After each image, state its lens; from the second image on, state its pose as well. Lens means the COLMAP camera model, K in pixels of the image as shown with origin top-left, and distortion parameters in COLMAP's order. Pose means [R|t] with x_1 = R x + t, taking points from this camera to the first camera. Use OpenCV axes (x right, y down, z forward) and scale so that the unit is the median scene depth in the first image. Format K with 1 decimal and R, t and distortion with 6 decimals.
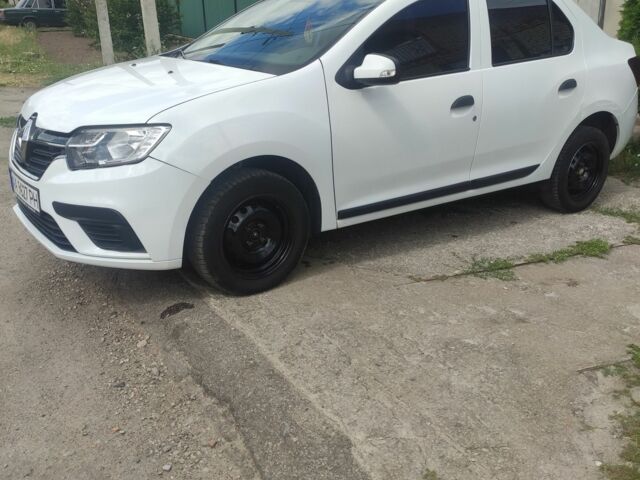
lens RADIAL K [[636.6, 0, 320.0], [0, 636.6, 240.0], [0, 0, 1]] dist [0.115965, -0.195631]
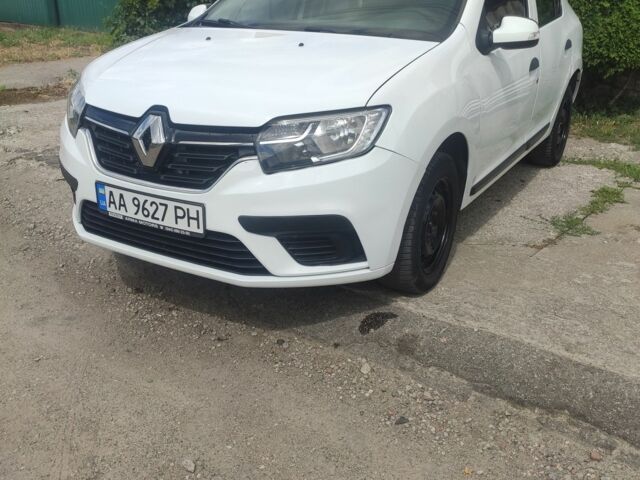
lens RADIAL K [[636.6, 0, 320.0], [0, 636.6, 240.0], [0, 0, 1]] dist [0.115965, -0.195631]
pose [[0.916661, -0.149267, 0.370745, -0.610508], [0.134761, 0.988751, 0.064890, -0.067951], [-0.376260, -0.009520, 0.926465, 0.240319]]
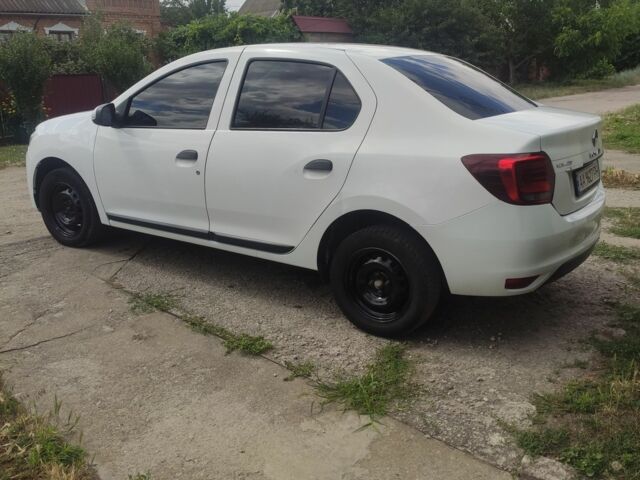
lens RADIAL K [[636.6, 0, 320.0], [0, 636.6, 240.0], [0, 0, 1]] dist [0.115965, -0.195631]
pose [[0.343571, 0.241394, -0.907573, 1.667825], [-0.330948, 0.935526, 0.123546, -0.358147], [0.878881, 0.257913, 0.401308, 0.976669]]
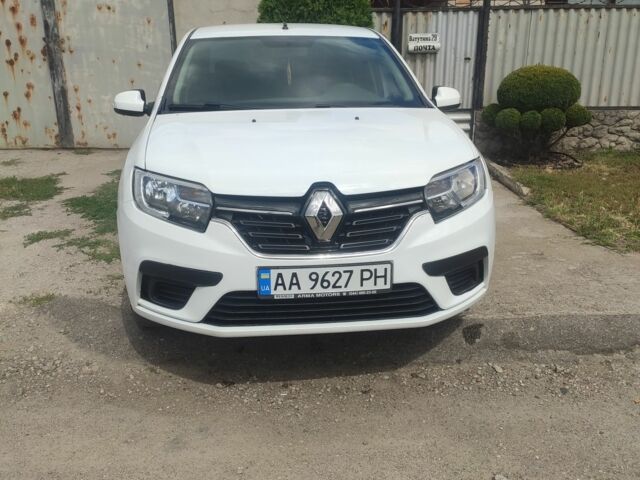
lens RADIAL K [[636.6, 0, 320.0], [0, 636.6, 240.0], [0, 0, 1]] dist [0.115965, -0.195631]
pose [[0.487727, -0.255048, 0.834909, -1.207503], [0.309592, 0.944745, 0.107747, -0.230151], [-0.816257, 0.205930, 0.539738, 0.625384]]
